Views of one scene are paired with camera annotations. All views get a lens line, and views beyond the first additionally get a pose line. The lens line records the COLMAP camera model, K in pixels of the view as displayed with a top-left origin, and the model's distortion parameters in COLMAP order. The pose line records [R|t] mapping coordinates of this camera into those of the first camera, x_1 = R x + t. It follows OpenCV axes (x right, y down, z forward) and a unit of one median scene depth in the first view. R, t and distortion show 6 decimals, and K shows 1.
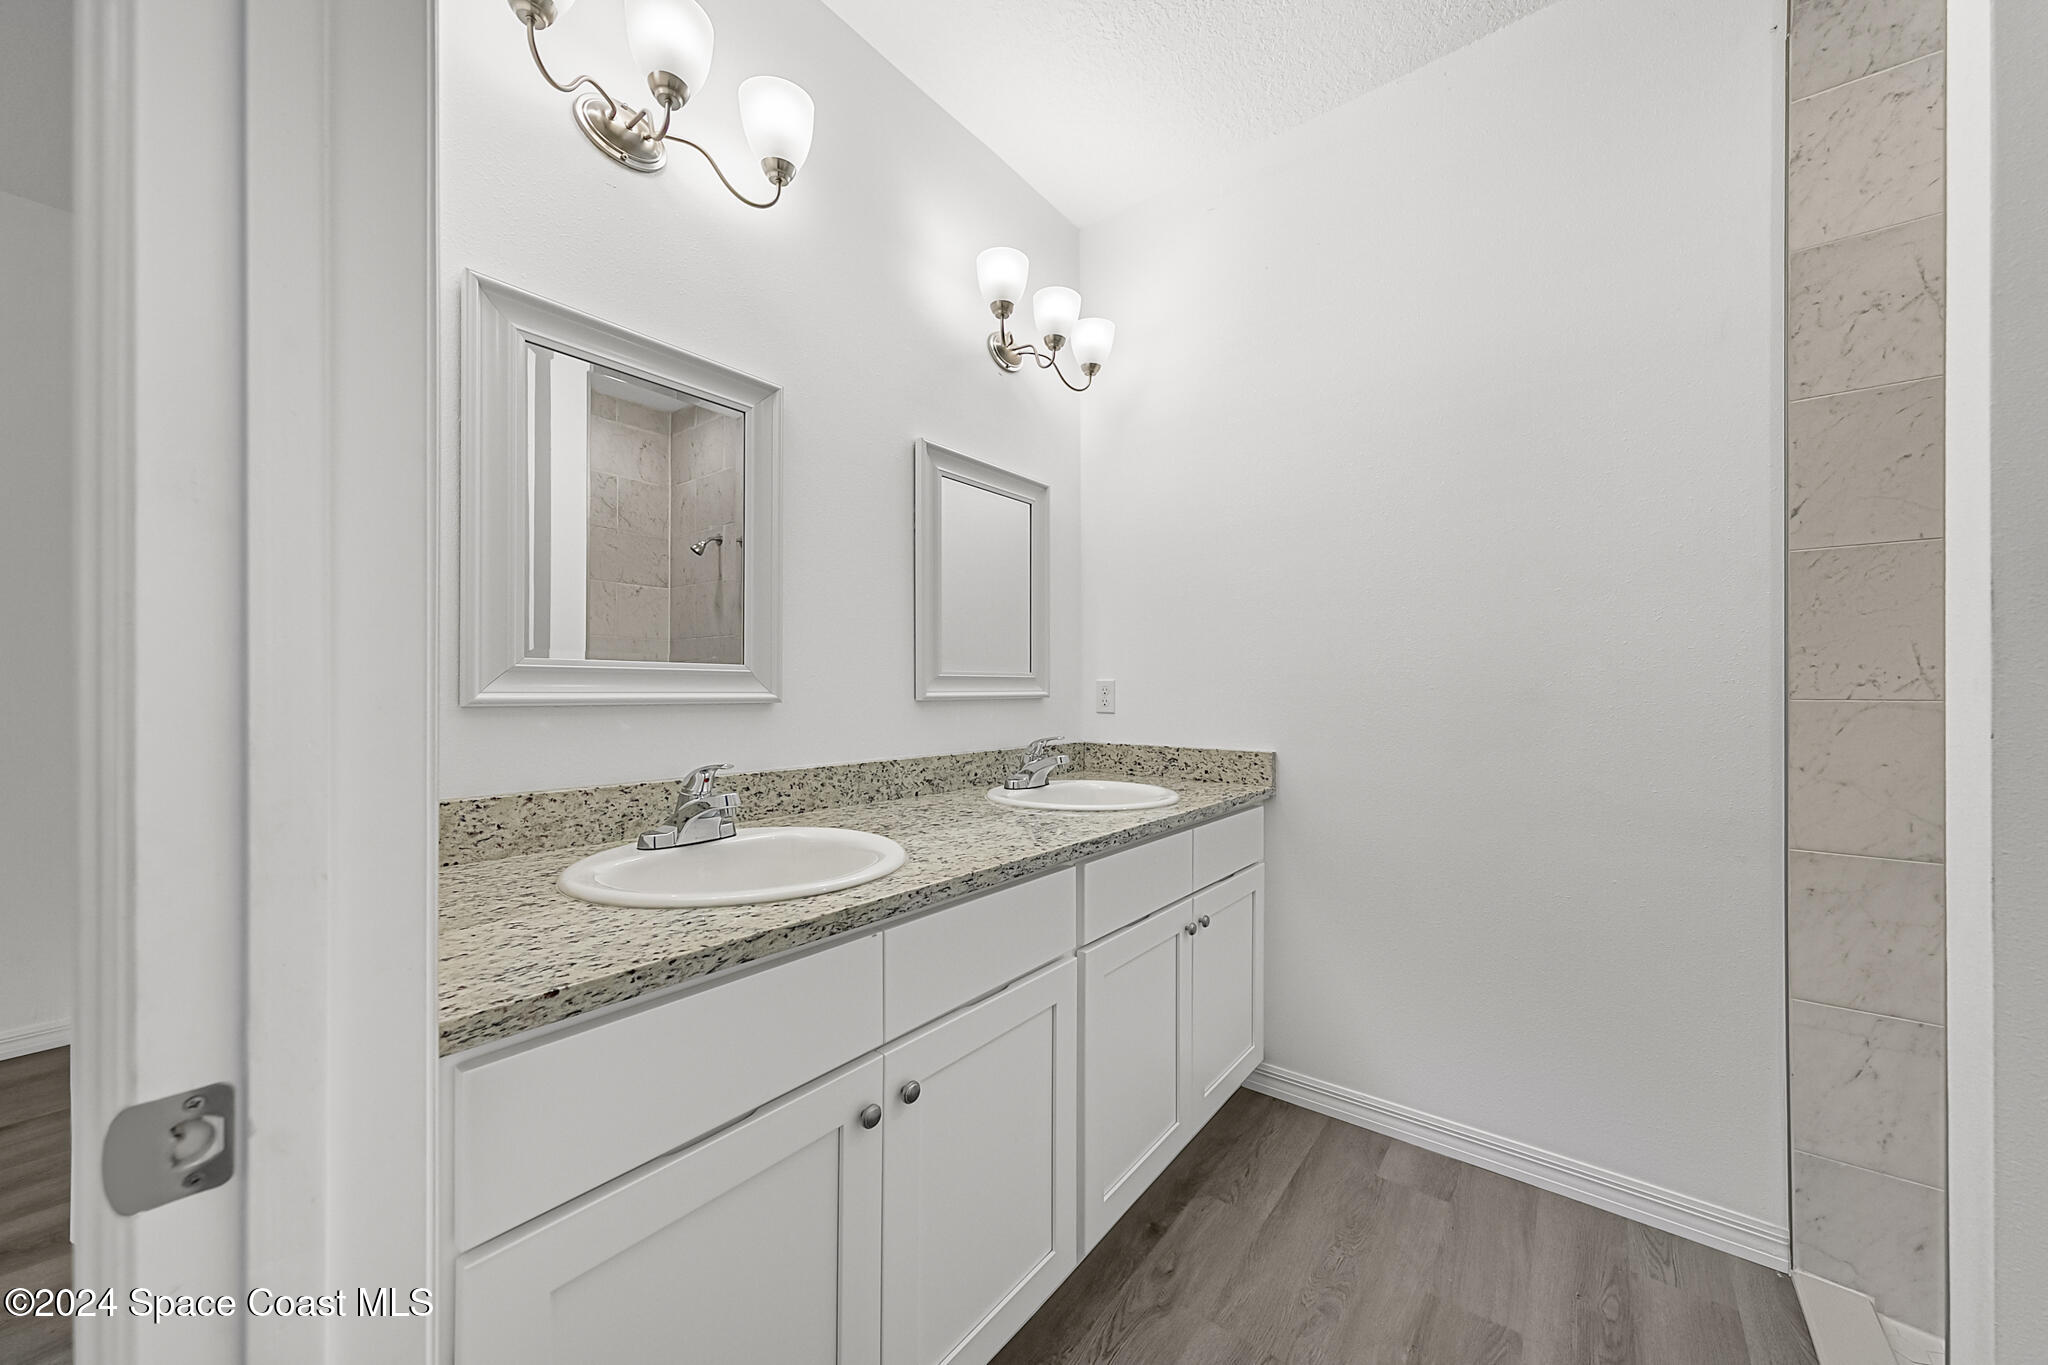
lens RADIAL K [[718.5, 0, 1019.6], [0, 718.5, 693.0], [0, 0, 1]] dist [-0.013822, 0.000018]
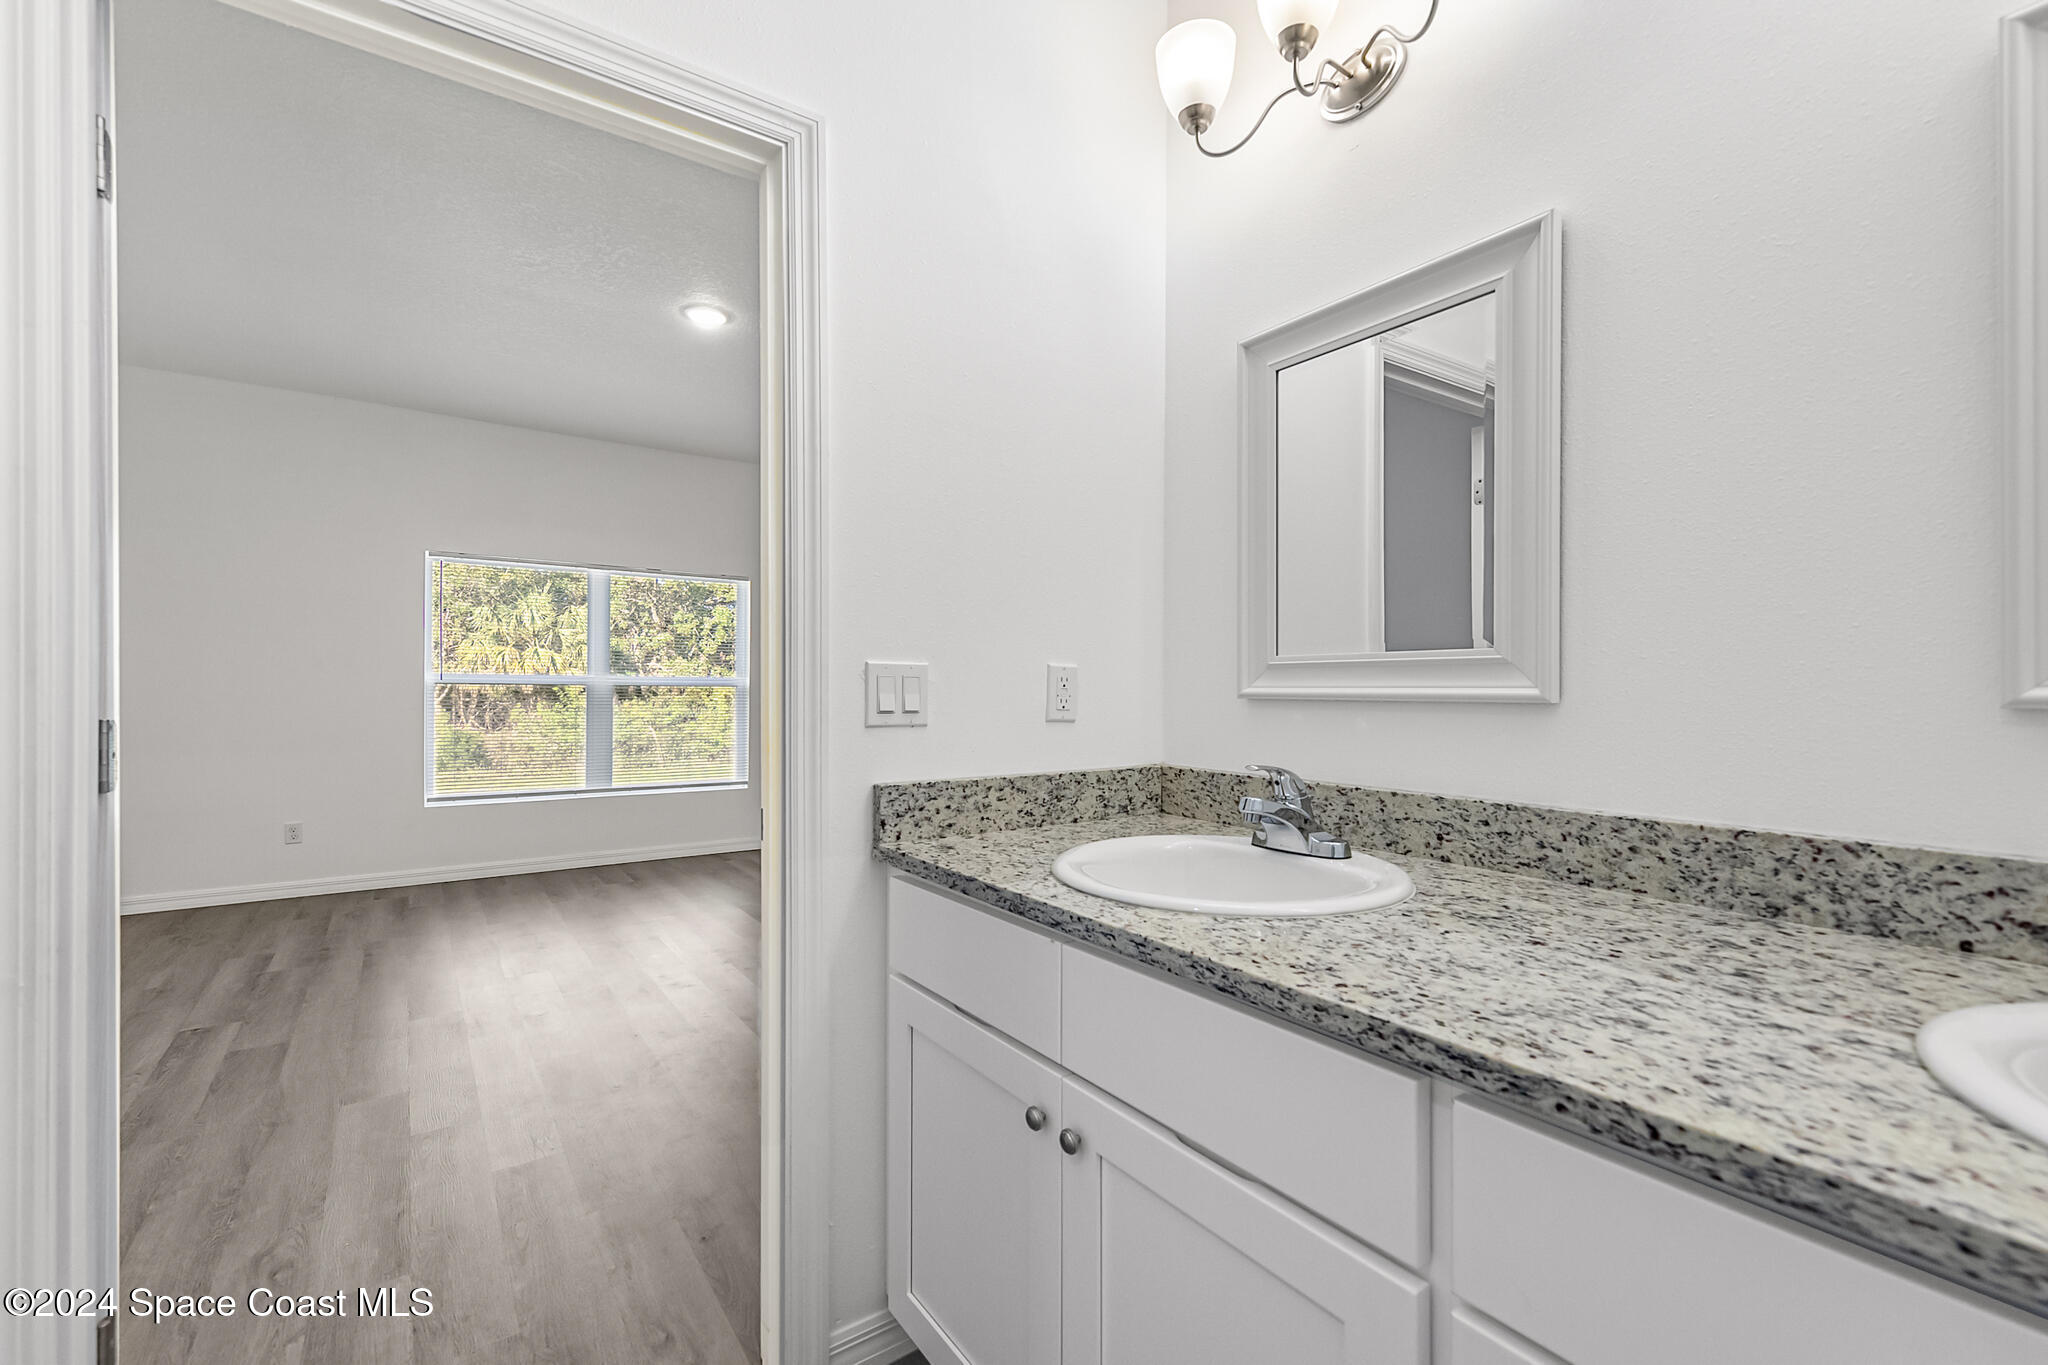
lens RADIAL K [[860.4, 0, 1024.0], [0, 860.4, 682.5], [0, 0, 1]] dist [0.001608, 0.000084]
pose [[-0.273680, -0.004997, -0.961808, 0.624100], [-0.001548, 0.999987, -0.004755, -0.000936], [0.961820, 0.000187, -0.273684, 0.873202]]
